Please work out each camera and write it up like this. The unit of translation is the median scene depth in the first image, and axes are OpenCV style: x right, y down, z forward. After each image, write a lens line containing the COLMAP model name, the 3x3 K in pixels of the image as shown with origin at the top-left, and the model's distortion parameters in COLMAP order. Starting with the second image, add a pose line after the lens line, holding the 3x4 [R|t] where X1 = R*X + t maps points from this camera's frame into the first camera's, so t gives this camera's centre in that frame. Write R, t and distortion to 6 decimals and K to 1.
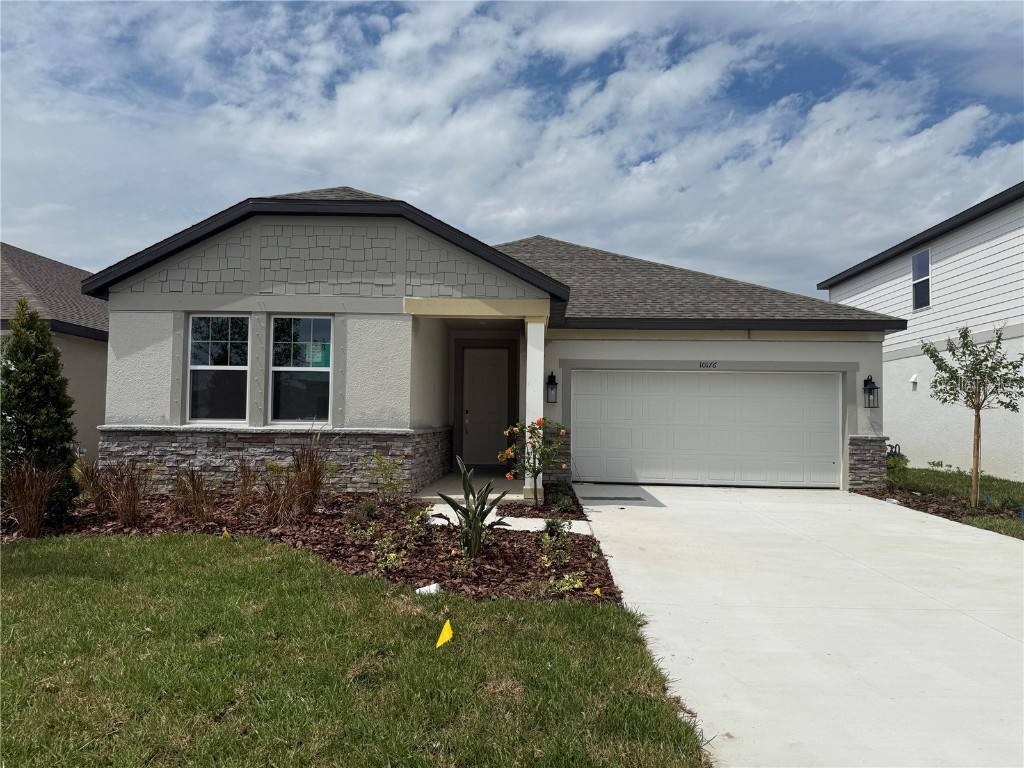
lens RADIAL K [[712.2, 0, 516.3], [0, 712.2, 389.0], [0, 0, 1]] dist [0.125405, -0.191445]
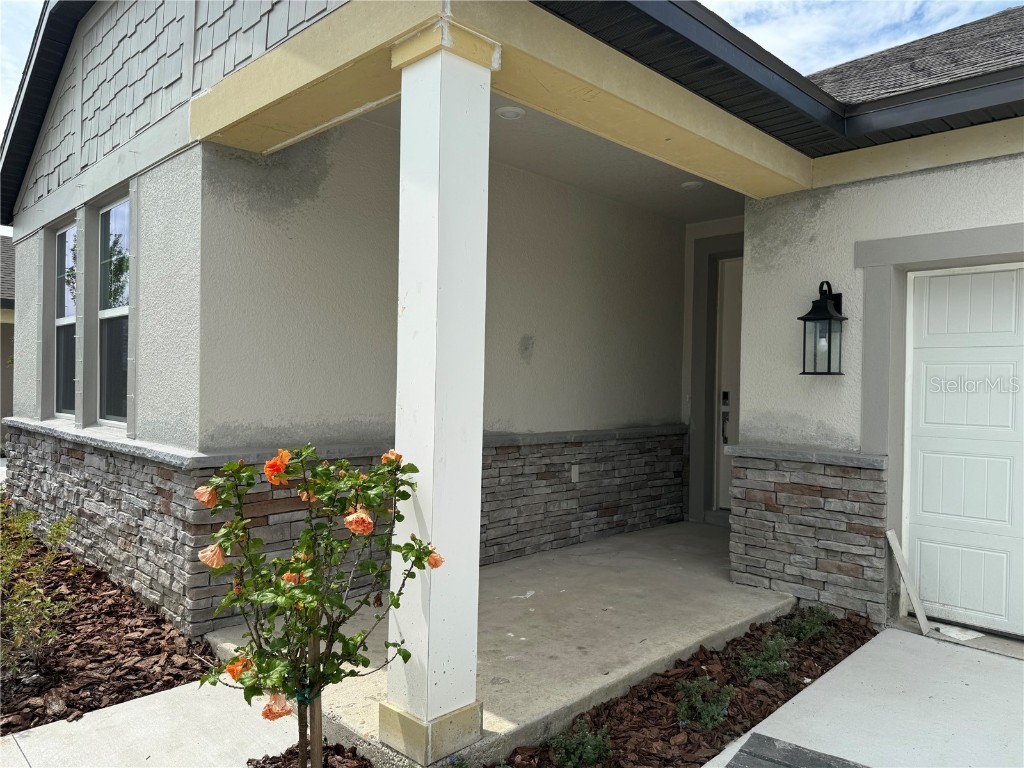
lens RADIAL K [[712.2, 0, 516.3], [0, 712.2, 389.0], [0, 0, 1]] dist [0.125405, -0.191445]
pose [[0.732750, 0.002254, -0.680494, 0.176618], [0.025095, 0.999225, 0.030333, 0.011697], [0.680035, -0.039304, 0.732125, 0.651793]]
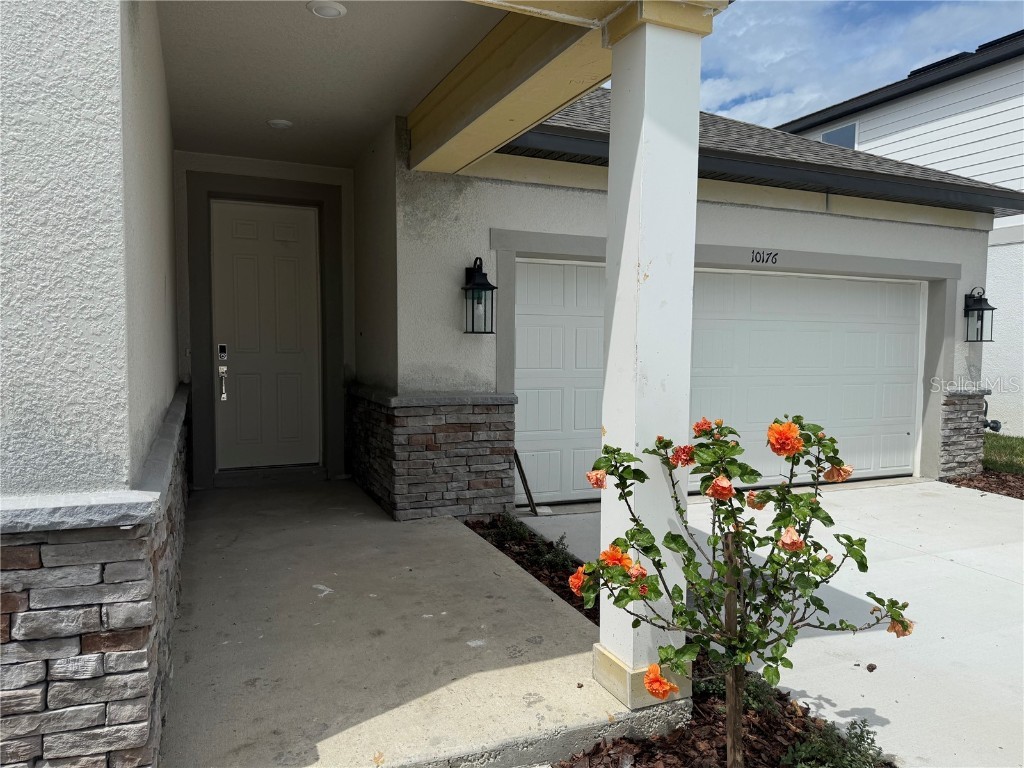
lens RADIAL K [[712.2, 0, 516.3], [0, 712.2, 389.0], [0, 0, 1]] dist [0.125405, -0.191445]
pose [[0.908386, -0.030769, 0.417000, -0.105891], [-0.018811, 0.993272, 0.114266, 0.003108], [-0.417710, -0.111642, 0.901695, 0.610179]]
